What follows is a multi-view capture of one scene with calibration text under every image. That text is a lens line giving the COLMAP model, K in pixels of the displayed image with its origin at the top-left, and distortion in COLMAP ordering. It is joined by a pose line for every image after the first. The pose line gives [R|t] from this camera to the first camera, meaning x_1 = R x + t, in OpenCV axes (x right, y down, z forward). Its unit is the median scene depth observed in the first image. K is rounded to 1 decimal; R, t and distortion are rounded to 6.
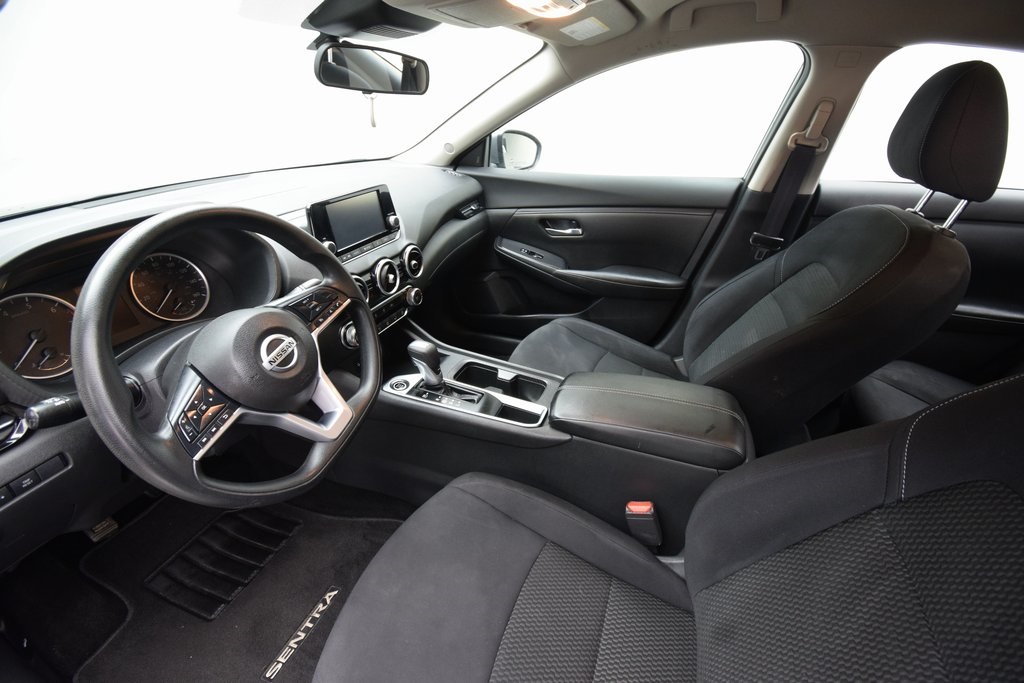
lens RADIAL K [[451.9, 0, 515.9], [0, 451.9, 342.9], [0, 0, 1]] dist [0.014917, -0.022466]
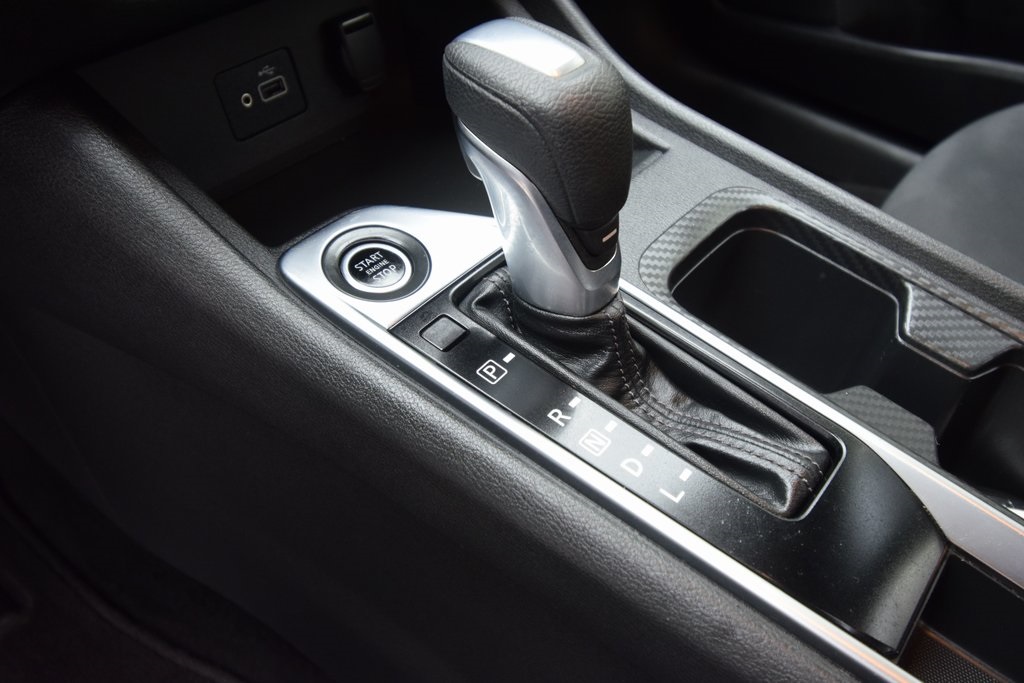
lens RADIAL K [[844.8, 0, 512.0], [0, 844.8, 341.5], [0, 0, 1]] dist [0.002432, -0.001905]
pose [[0.946890, 0.264309, -0.183137, -0.133831], [-0.204328, 0.934336, 0.292006, 0.012473], [0.248291, -0.239077, 0.938719, 0.681306]]
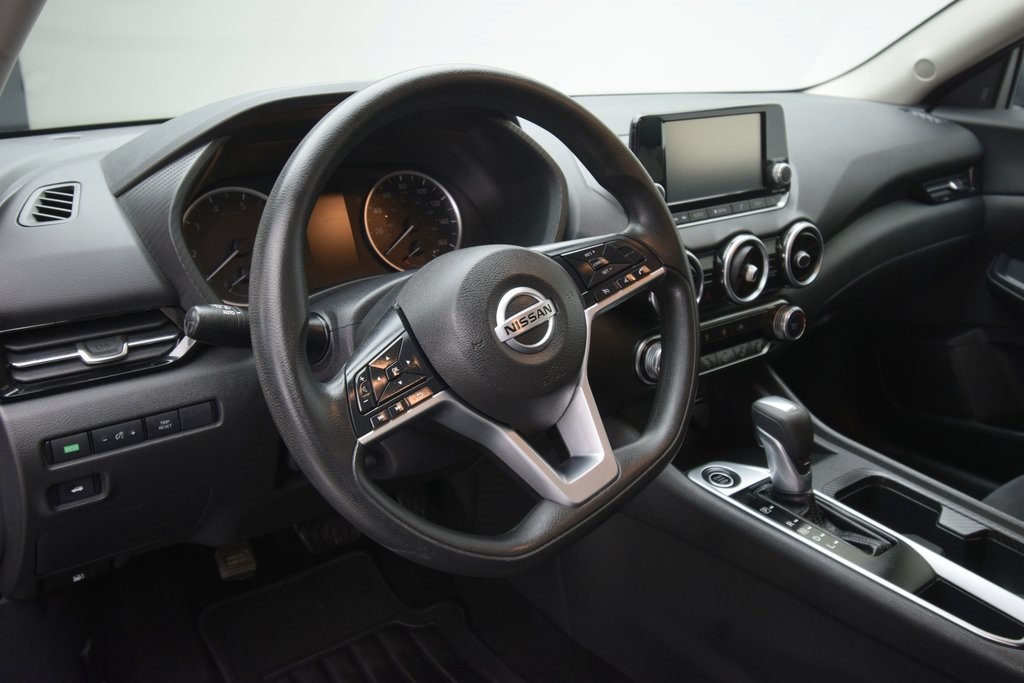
lens RADIAL K [[844.8, 0, 512.0], [0, 844.8, 341.5], [0, 0, 1]] dist [0.002432, -0.001905]
pose [[0.836684, 0.166149, -0.521876, 0.014581], [-0.246608, 0.965102, -0.088110, 0.085760], [0.489024, 0.202418, 0.848459, 0.054758]]
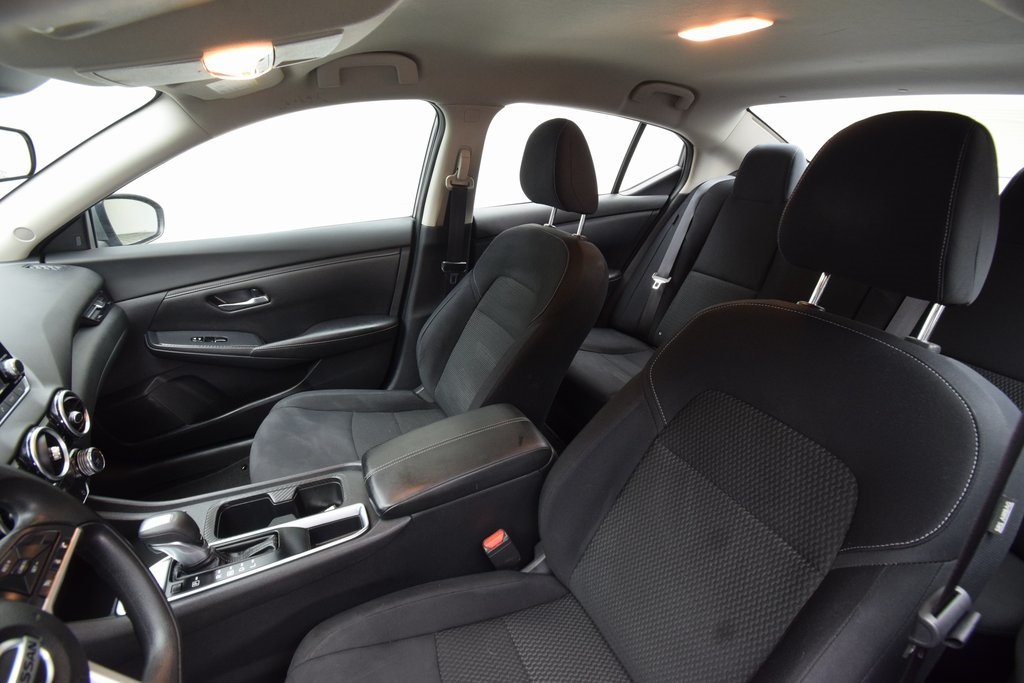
lens RADIAL K [[451.9, 0, 515.9], [0, 451.9, 342.9], [0, 0, 1]] dist [0.014917, -0.022466]
pose [[0.683245, -0.320916, 0.655888, -0.192915], [0.354390, 0.931098, 0.086400, -0.110301], [-0.638423, 0.173408, 0.749897, 0.091165]]
